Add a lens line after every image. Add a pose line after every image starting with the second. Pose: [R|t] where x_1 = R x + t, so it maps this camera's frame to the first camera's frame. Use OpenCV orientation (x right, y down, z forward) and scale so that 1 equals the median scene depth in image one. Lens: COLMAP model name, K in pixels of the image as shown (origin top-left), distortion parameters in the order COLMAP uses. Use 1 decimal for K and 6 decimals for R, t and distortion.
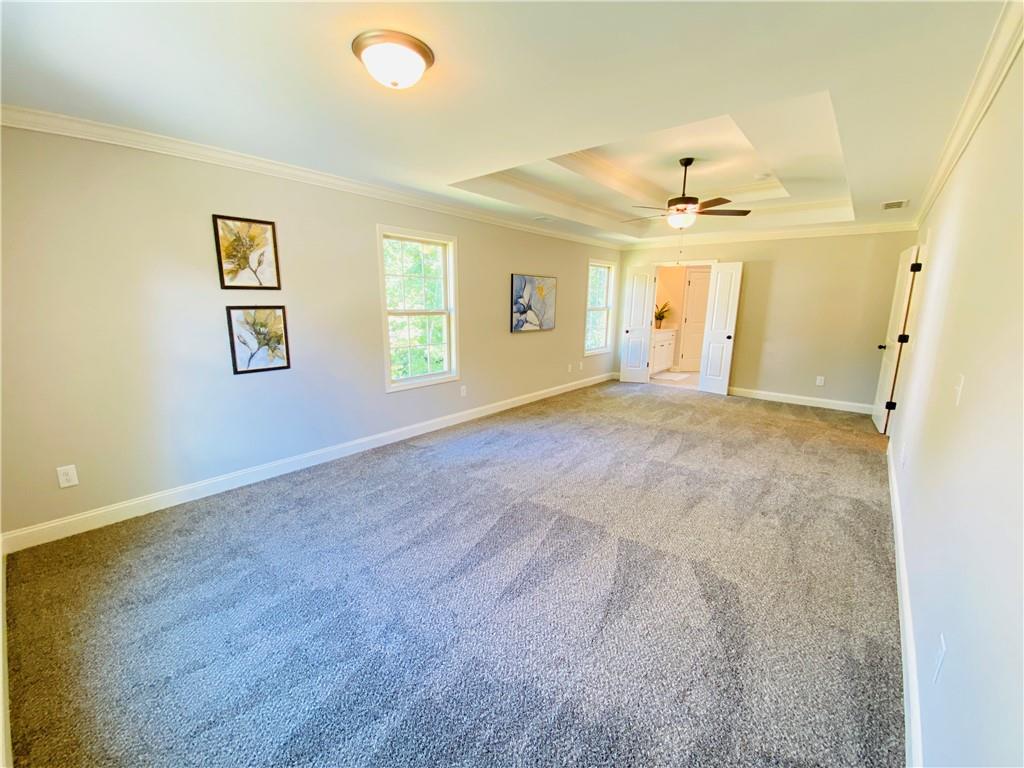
lens RADIAL K [[418.1, 0, 512.4], [0, 418.1, 381.5], [0, 0, 1]] dist [0.047517, -0.035944]
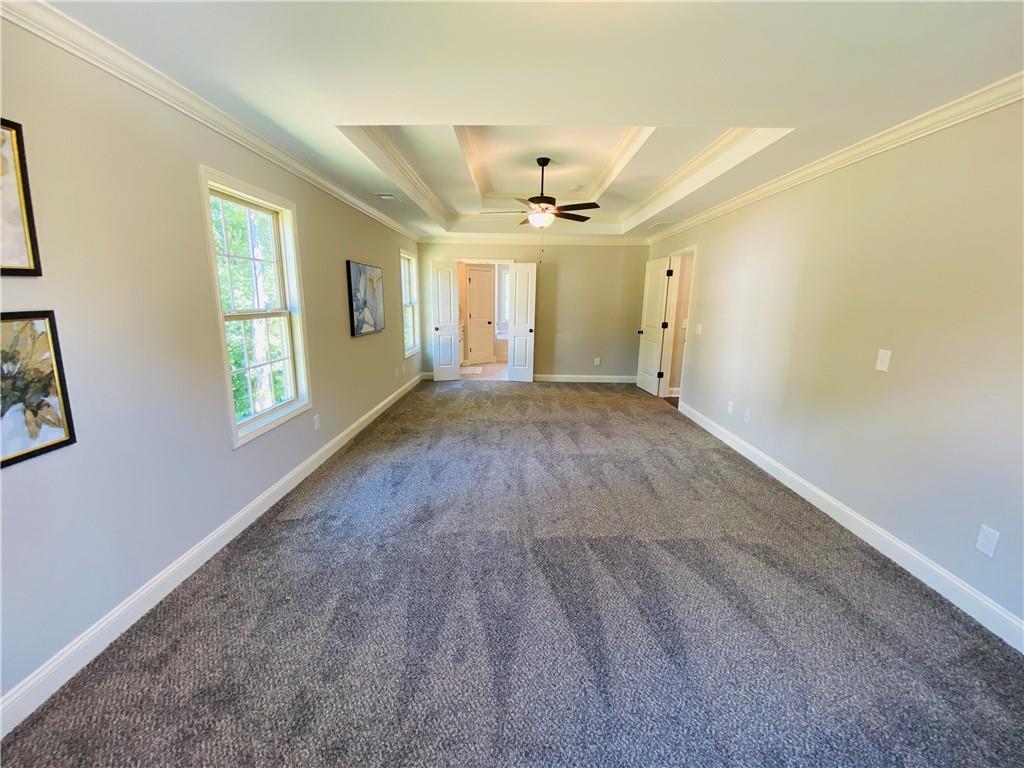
lens RADIAL K [[418.1, 0, 512.4], [0, 418.1, 381.5], [0, 0, 1]] dist [0.047517, -0.035944]
pose [[0.773573, -0.123646, 0.621528, -0.343521], [0.114706, 0.991900, 0.054560, -0.054395], [-0.623240, 0.029087, 0.781490, 0.260021]]
